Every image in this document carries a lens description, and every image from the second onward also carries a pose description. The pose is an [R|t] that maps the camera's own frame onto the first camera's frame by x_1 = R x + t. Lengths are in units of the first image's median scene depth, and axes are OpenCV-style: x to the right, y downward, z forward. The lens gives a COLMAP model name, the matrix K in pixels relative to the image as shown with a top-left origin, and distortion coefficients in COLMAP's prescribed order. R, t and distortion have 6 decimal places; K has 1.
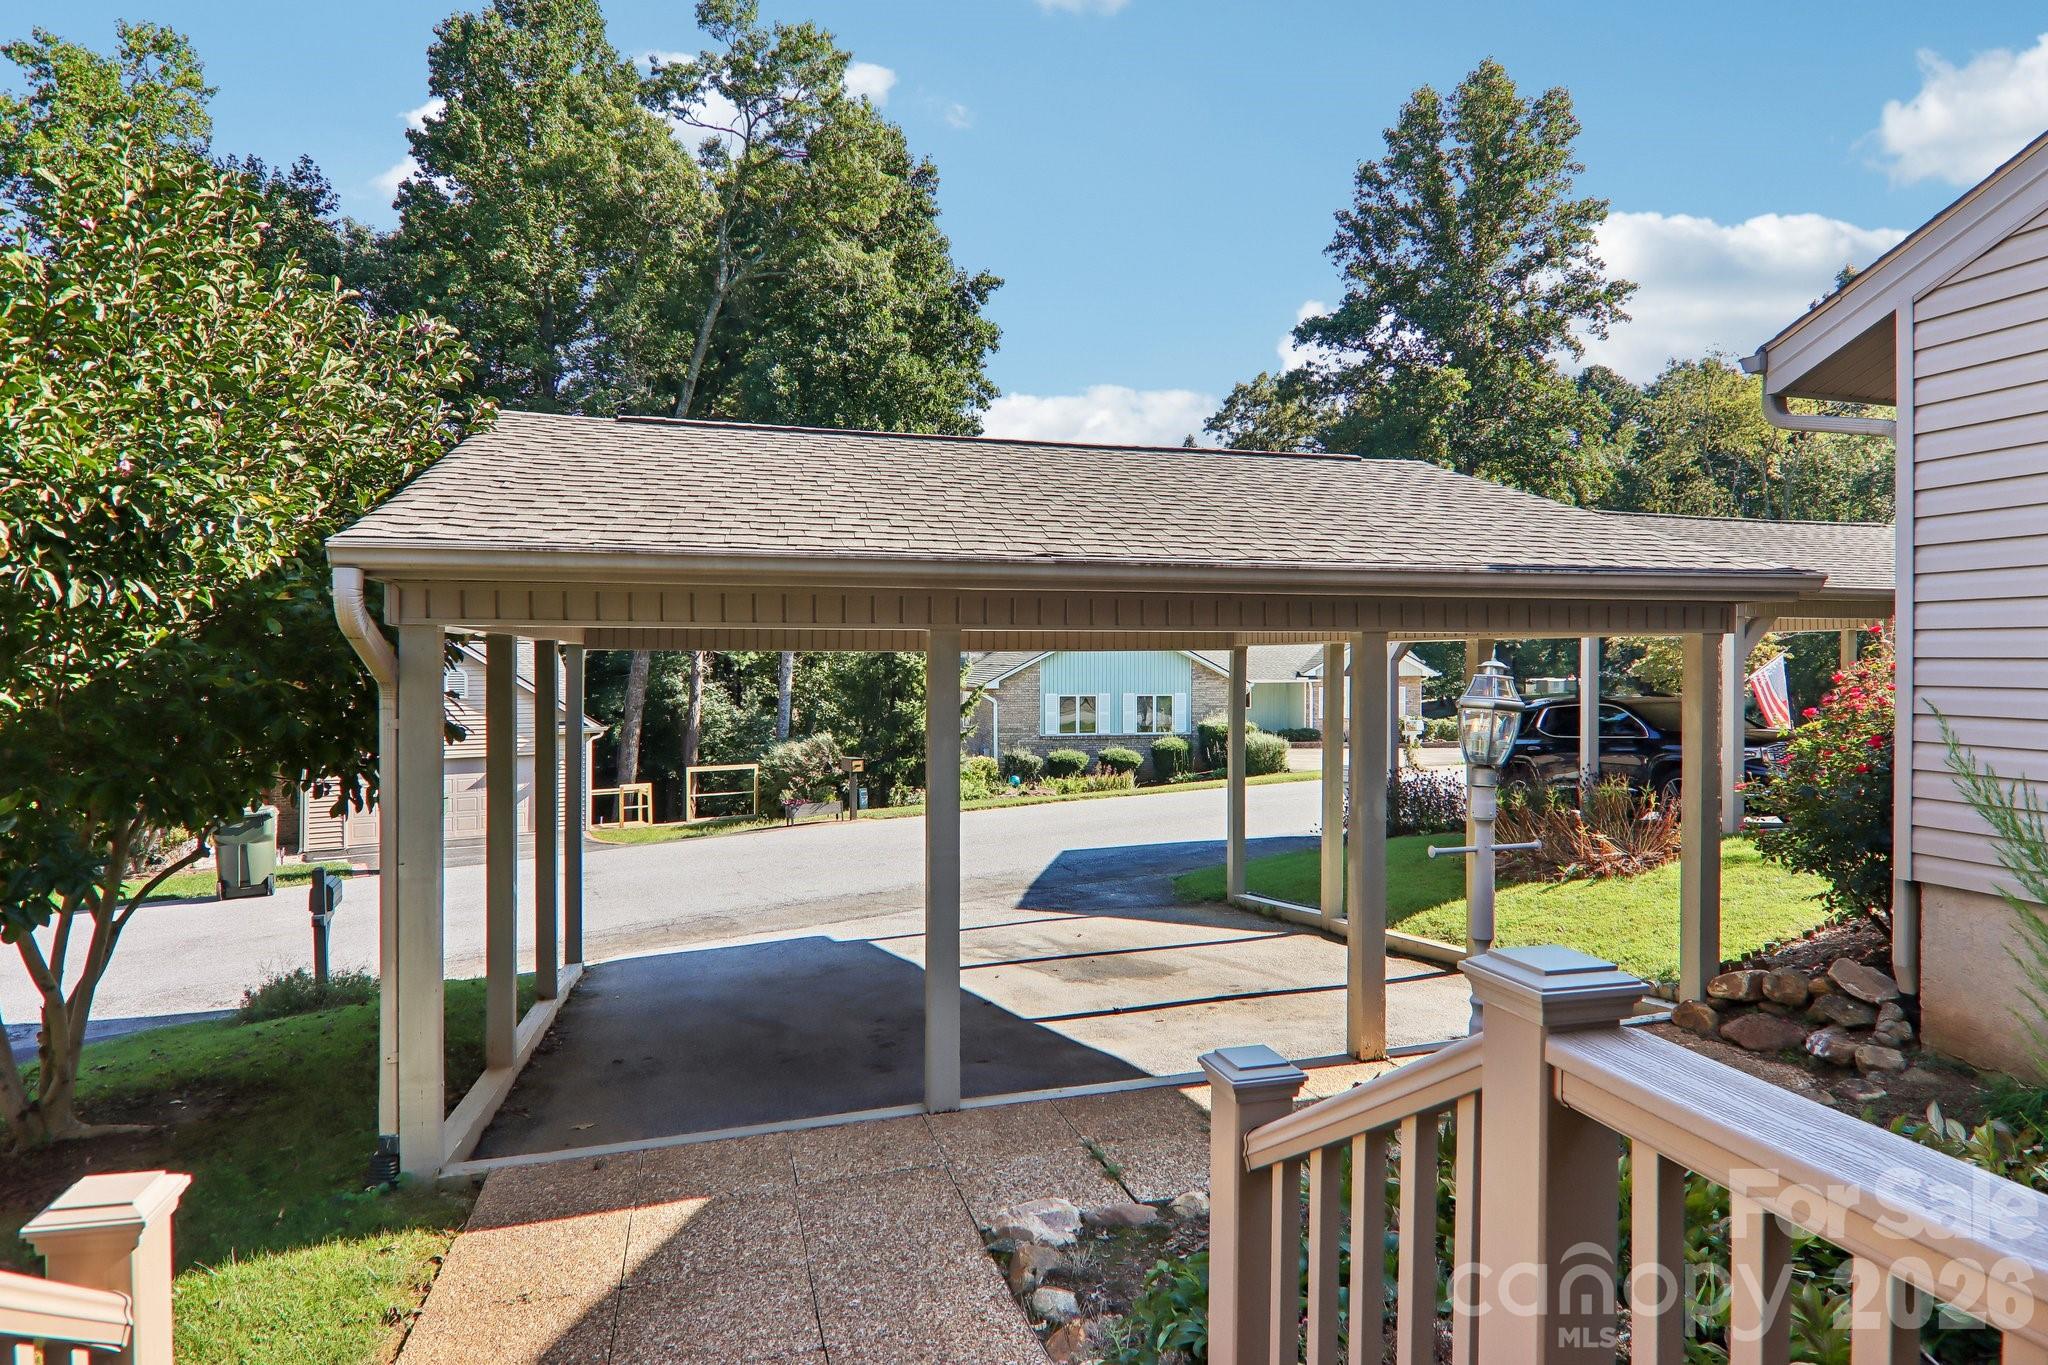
lens RADIAL K [[1142.5, 0, 1024.0], [0, 1142.5, 682.5], [0, 0, 1]] dist [-0.003263, -0.008687]
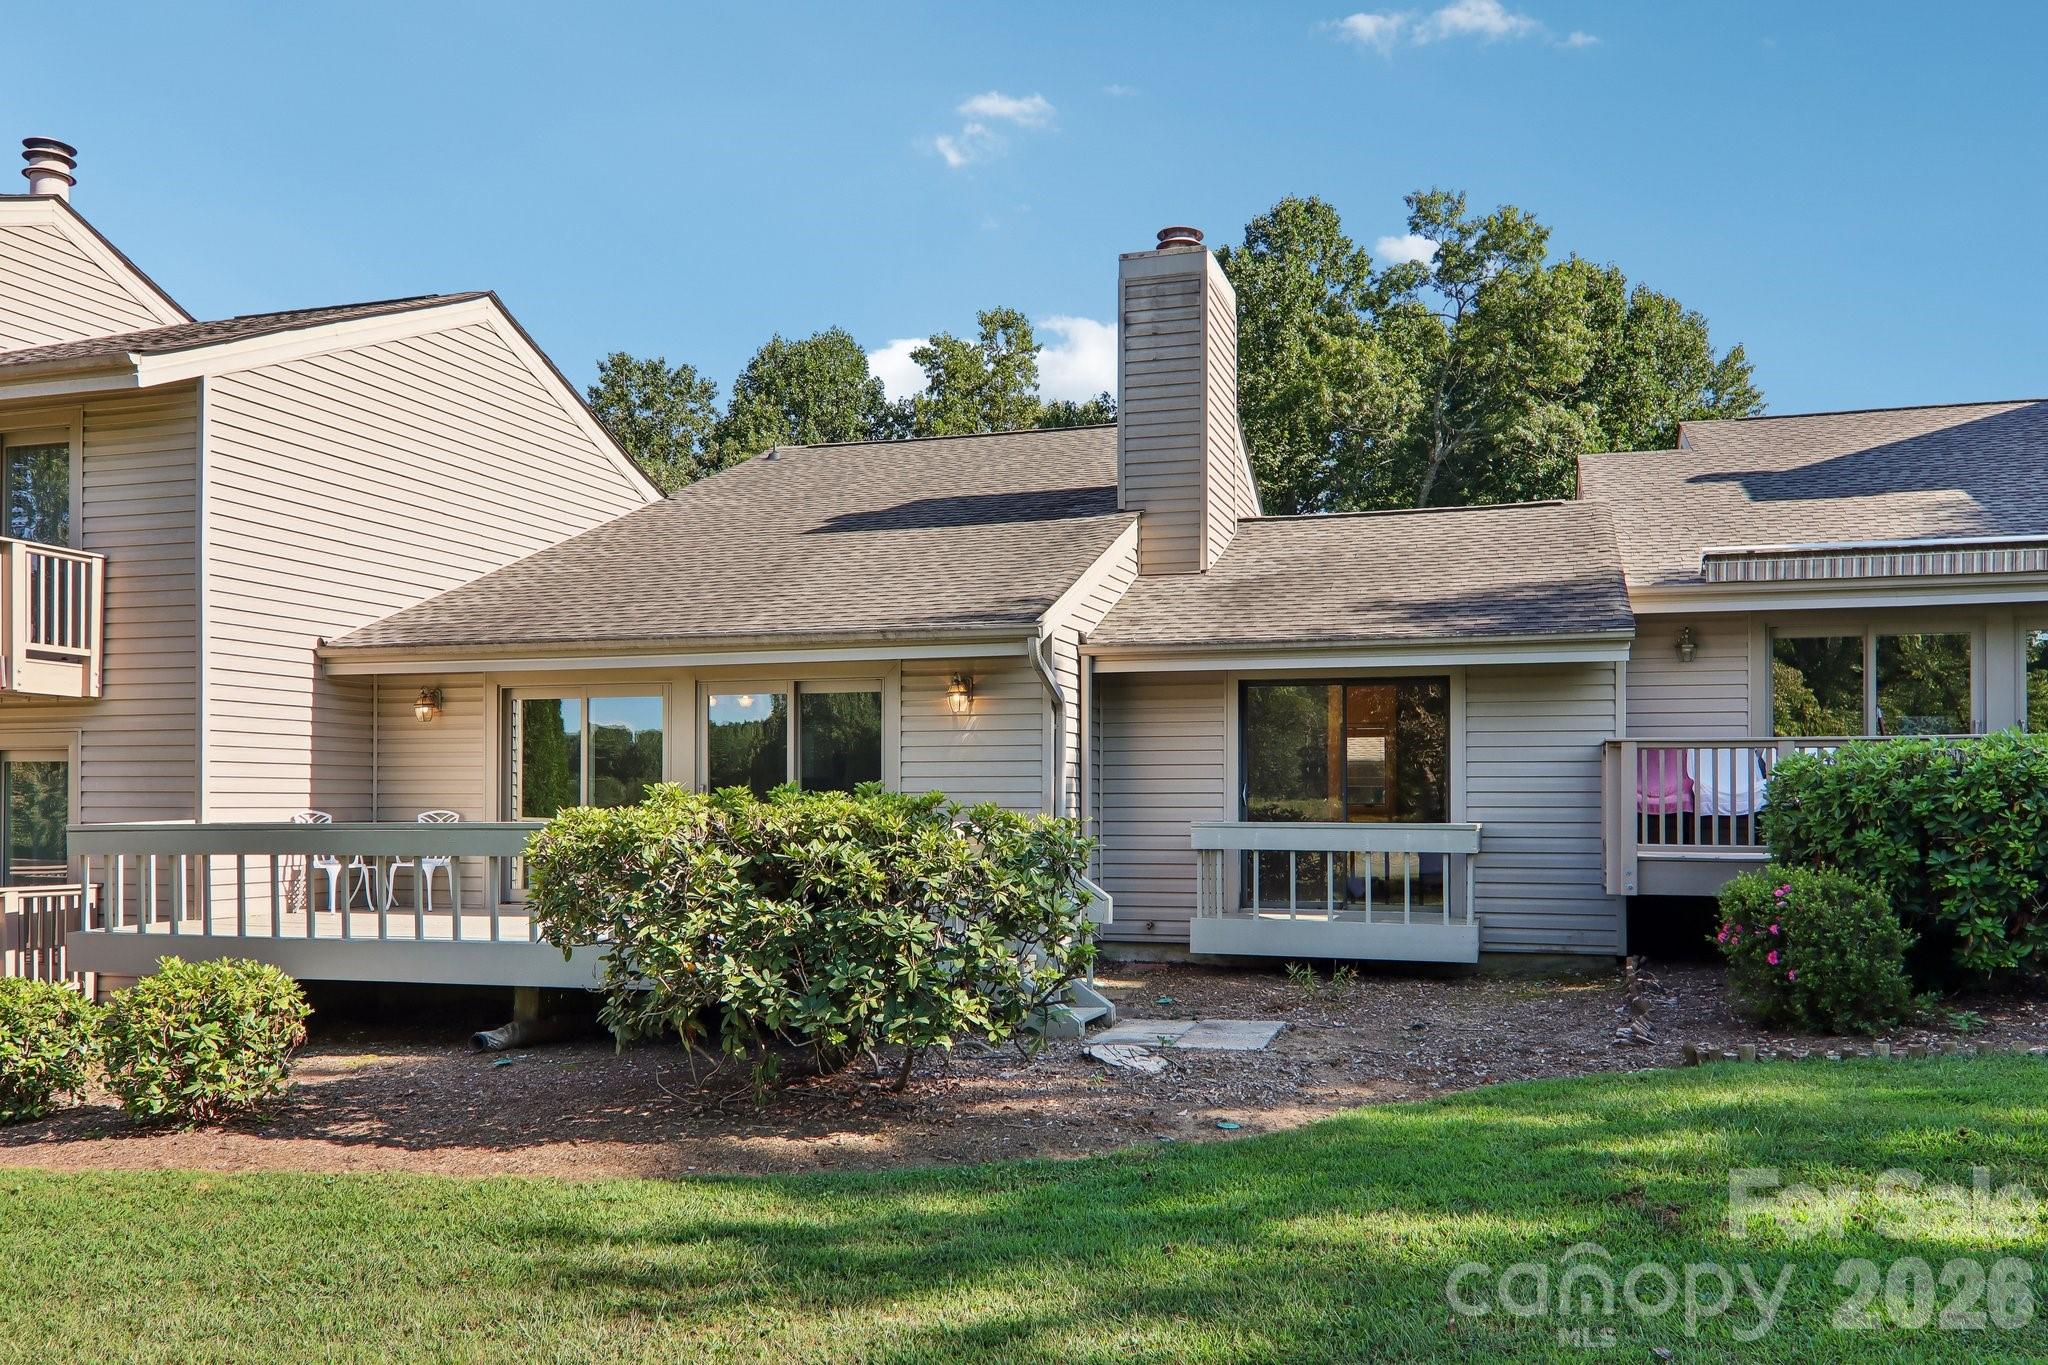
lens RADIAL K [[1618.1, 0, 1021.9], [0, 1618.1, 790.4], [0, 0, 1]] dist [0.006429, -0.004019]
pose [[0.831357, -0.005484, -0.555712, 0.224290], [-0.012239, 0.999528, -0.028173, 0.014861], [0.555604, 0.030223, 0.830897, -0.415978]]
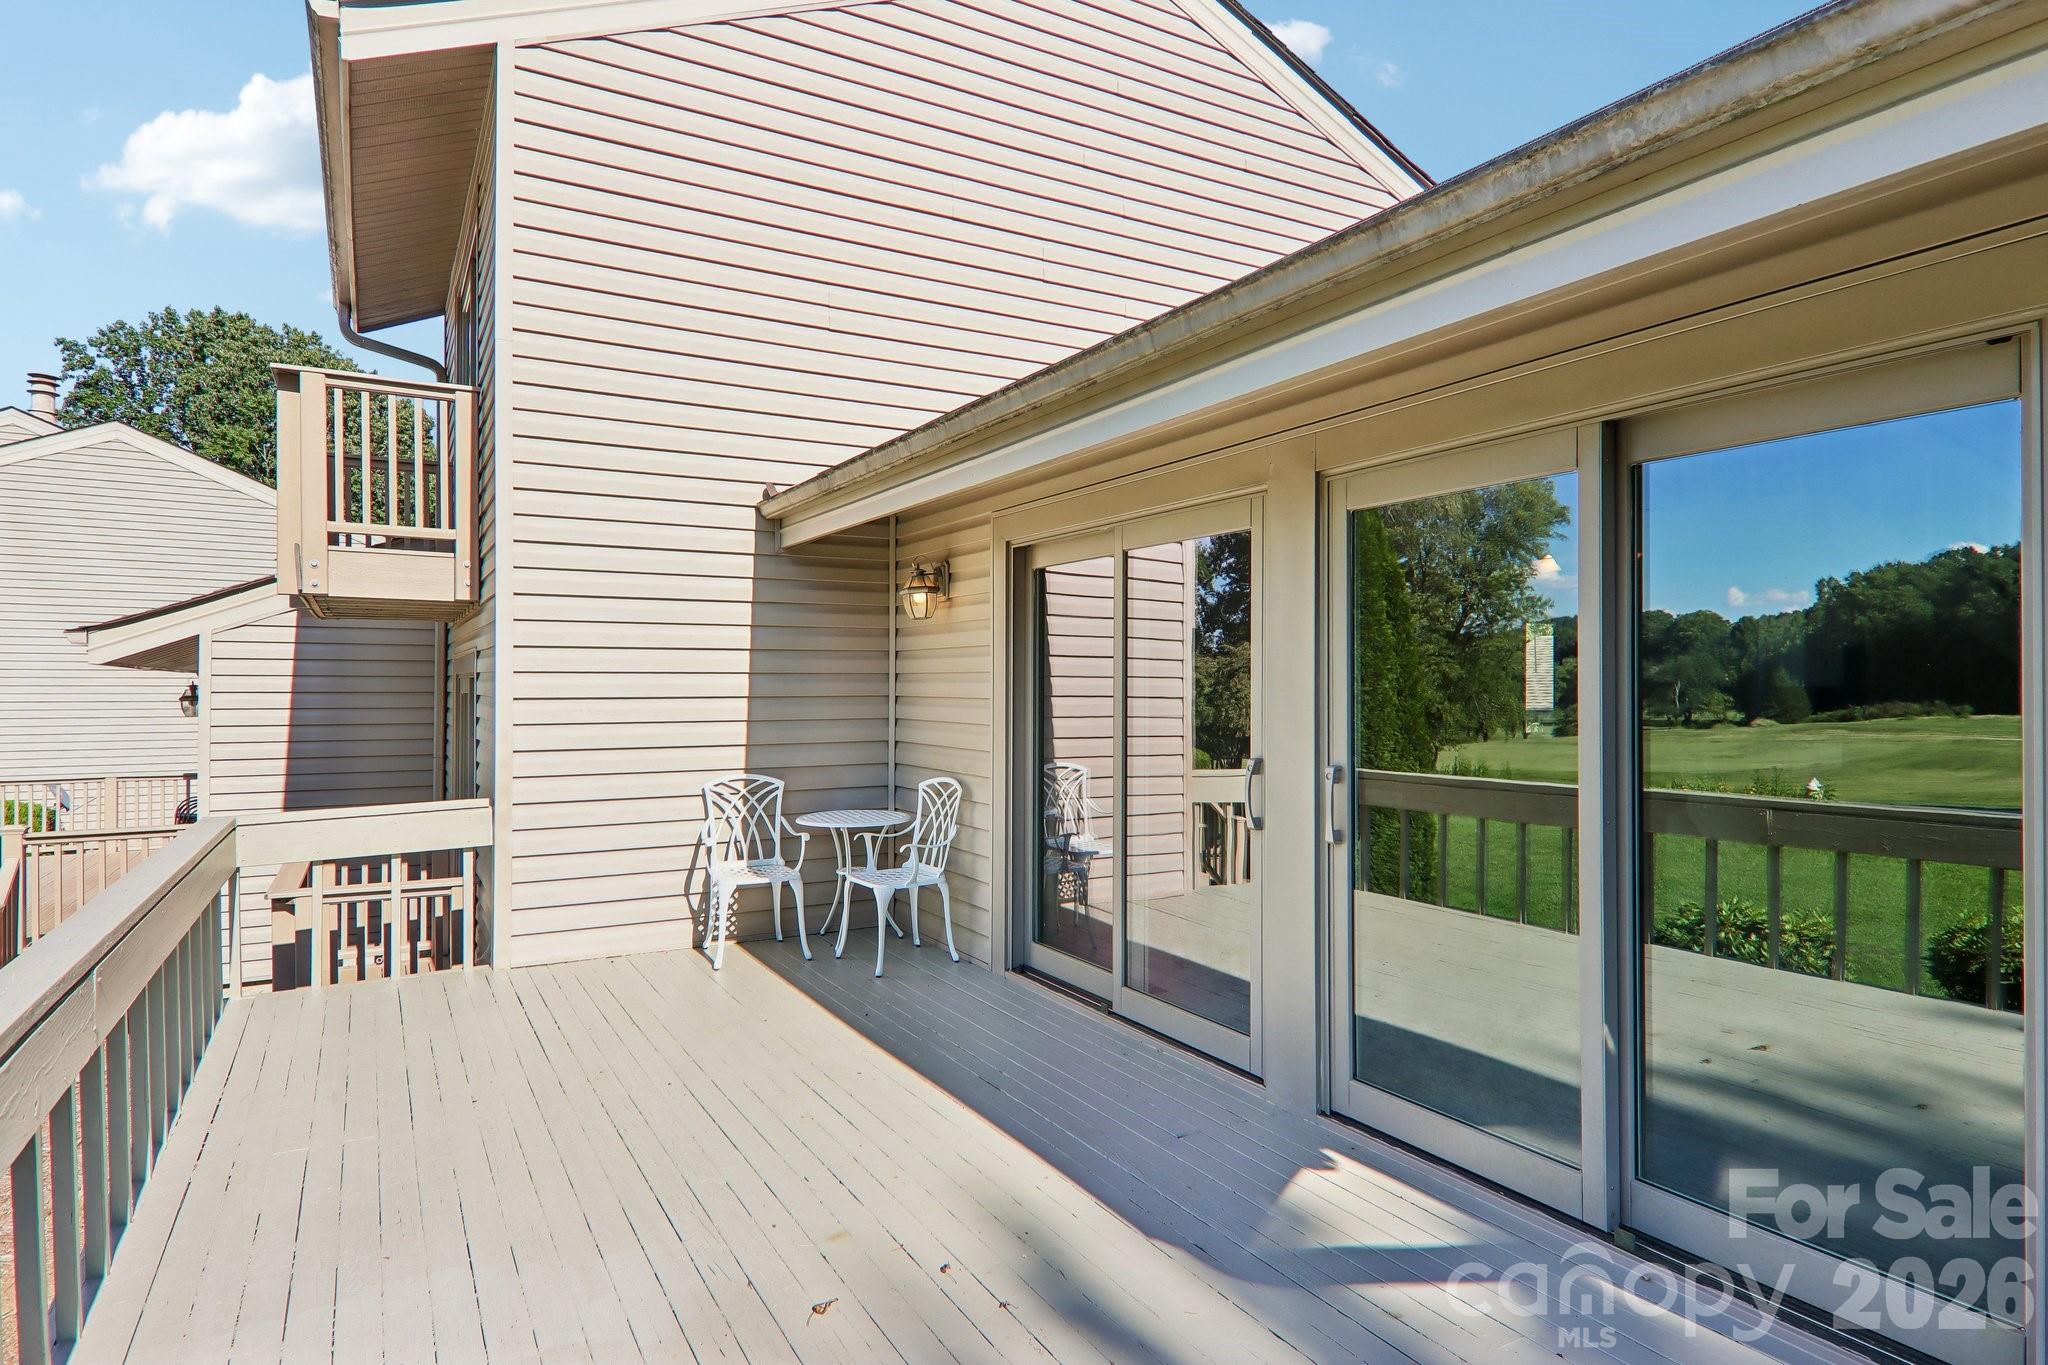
lens RADIAL K [[1147.3, 0, 1024.0], [0, 1147.3, 682.5], [0, 0, 1]] dist [0.001464, -0.000201]
pose [[0.229941, -0.002999, -0.973200, 0.082675], [-0.021670, 0.999732, -0.008201, 0.002251], [0.972963, 0.022975, 0.229814, -0.244007]]
